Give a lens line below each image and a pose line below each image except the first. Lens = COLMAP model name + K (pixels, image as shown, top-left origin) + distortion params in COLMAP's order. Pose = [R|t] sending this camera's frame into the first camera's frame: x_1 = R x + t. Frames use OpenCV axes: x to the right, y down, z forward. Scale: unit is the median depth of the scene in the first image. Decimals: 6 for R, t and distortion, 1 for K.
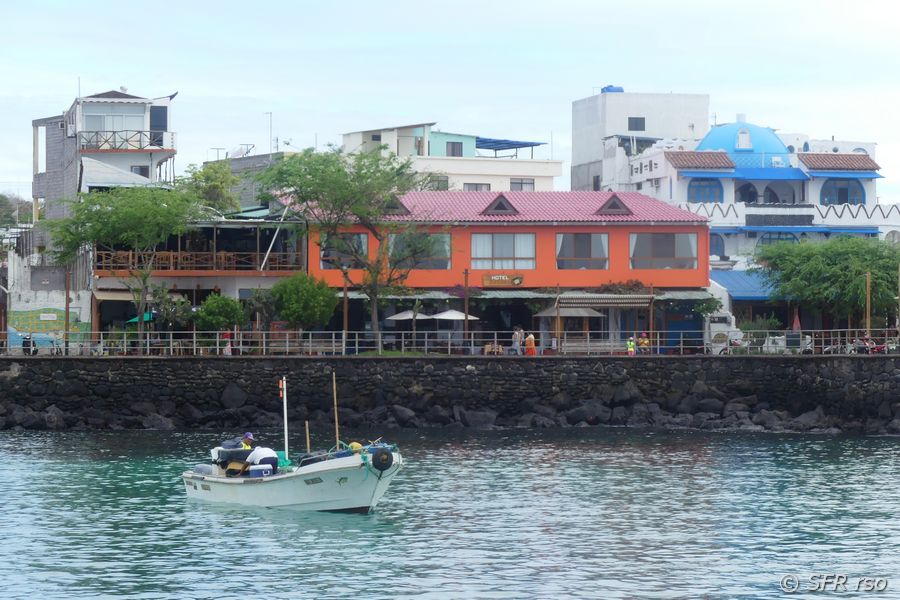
lens RADIAL K [[3096.8, 0, 450.0], [0, 3096.8, 300.6], [0, 0, 1]] dist [-0.009789, 0.000000]
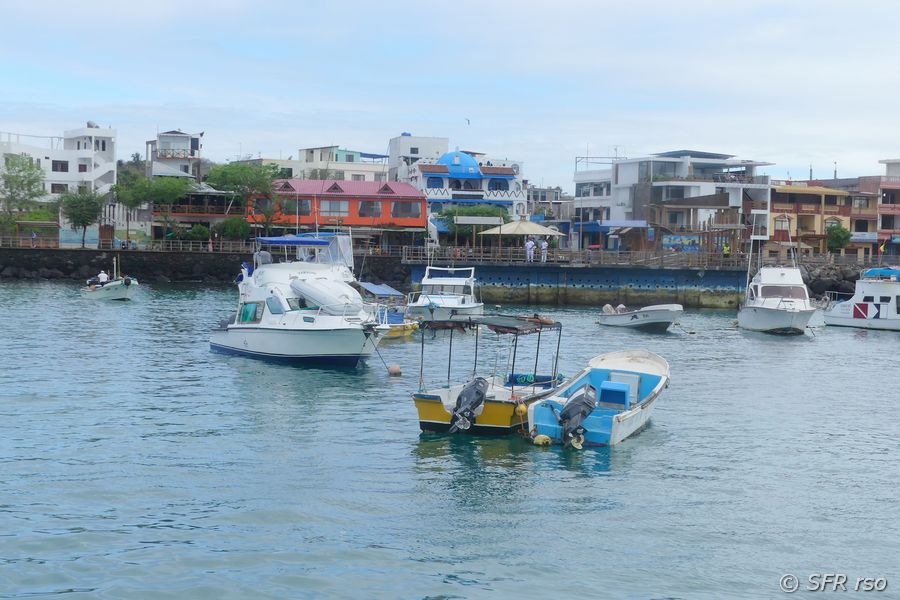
lens RADIAL K [[1713.3, 0, 450.0], [0, 1713.3, 299.3], [0, 0, 1]] dist [-0.057087, 0.000000]
pose [[0.999708, 0.023784, -0.004331, 0.100591], [-0.023585, 0.998868, 0.041317, -0.003047], [0.005309, -0.041203, 0.999137, -0.227711]]
